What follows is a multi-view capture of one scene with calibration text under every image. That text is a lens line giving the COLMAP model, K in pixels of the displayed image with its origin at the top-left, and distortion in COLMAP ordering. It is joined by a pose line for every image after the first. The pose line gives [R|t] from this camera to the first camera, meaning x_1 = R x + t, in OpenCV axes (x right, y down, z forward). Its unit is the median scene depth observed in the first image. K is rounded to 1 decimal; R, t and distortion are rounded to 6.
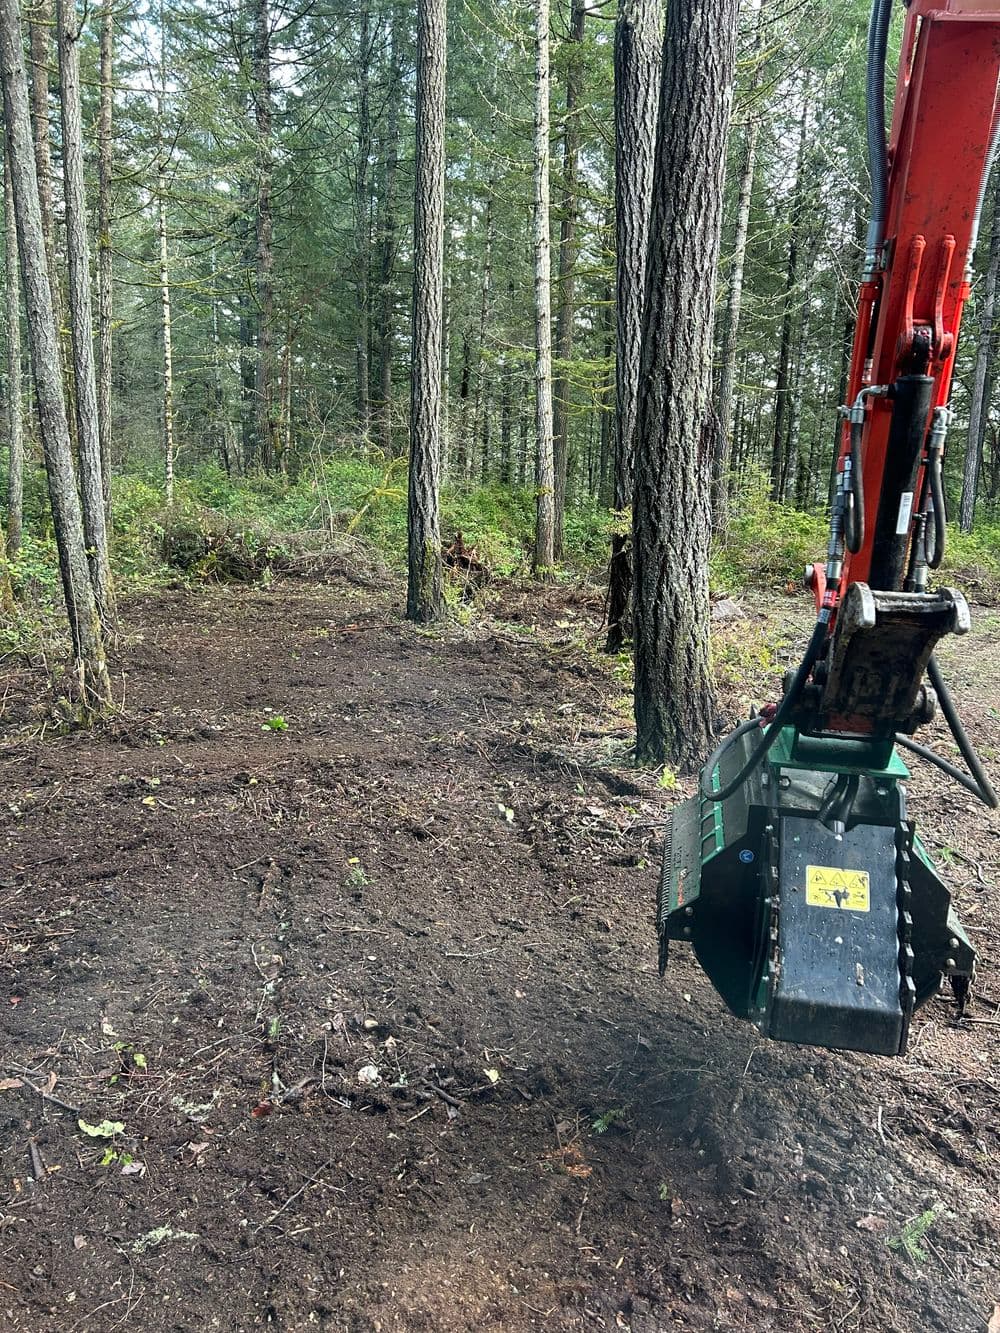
lens RADIAL K [[985.0, 0, 526.1], [0, 985.0, 660.9], [0, 0, 1]] dist [0.048519, -0.048466]
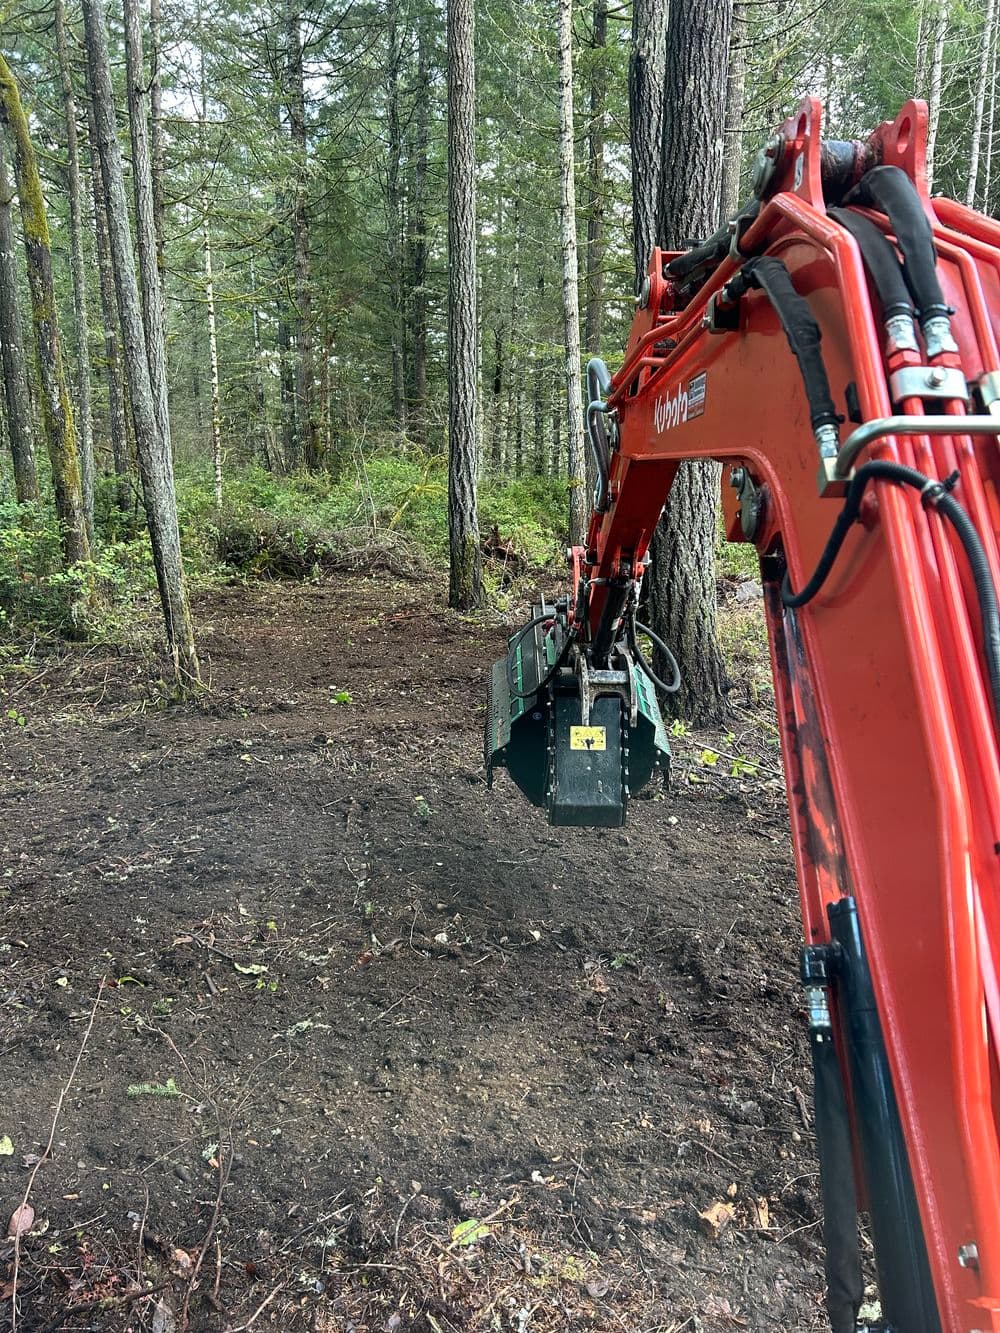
lens RADIAL K [[985.0, 0, 526.1], [0, 985.0, 660.9], [0, 0, 1]] dist [0.048519, -0.048466]
pose [[0.998986, -0.022461, -0.039020, 0.004264], [0.022806, 0.999704, 0.008414, 0.012935], [0.038820, -0.009296, 0.999203, -0.104650]]
